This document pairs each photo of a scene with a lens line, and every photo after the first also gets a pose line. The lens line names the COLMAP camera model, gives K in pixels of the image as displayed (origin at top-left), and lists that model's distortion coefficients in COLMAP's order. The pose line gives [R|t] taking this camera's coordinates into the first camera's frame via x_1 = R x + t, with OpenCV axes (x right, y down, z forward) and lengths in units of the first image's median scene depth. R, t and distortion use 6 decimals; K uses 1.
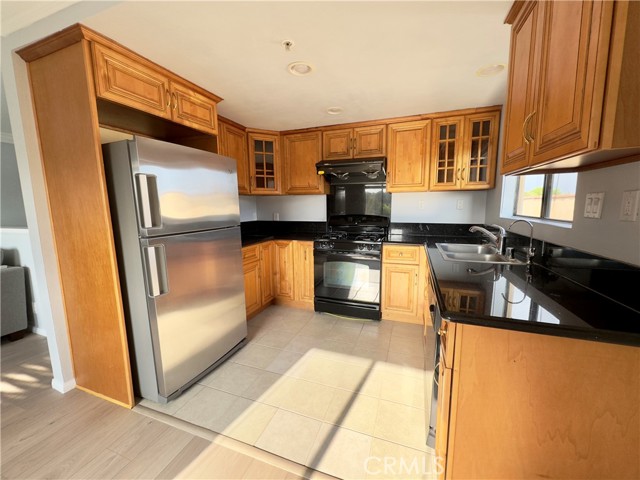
lens RADIAL K [[252.9, 0, 320.2], [0, 252.9, 239.8], [0, 0, 1]] dist [-0.000966, -0.000123]
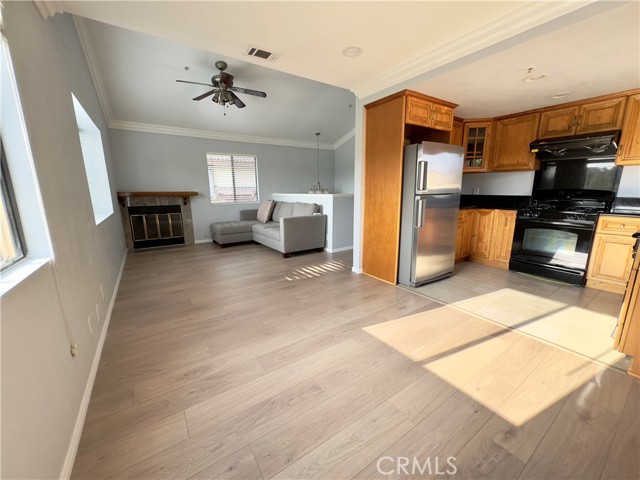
lens RADIAL K [[252.9, 0, 322.4], [0, 252.9, 239.9], [0, 0, 1]] dist [-0.000966, -0.000123]
pose [[0.814227, 0.120256, -0.567955, -0.083205], [-0.079954, 0.992217, 0.095465, 0.106196], [0.575014, -0.032320, 0.817505, -0.520884]]
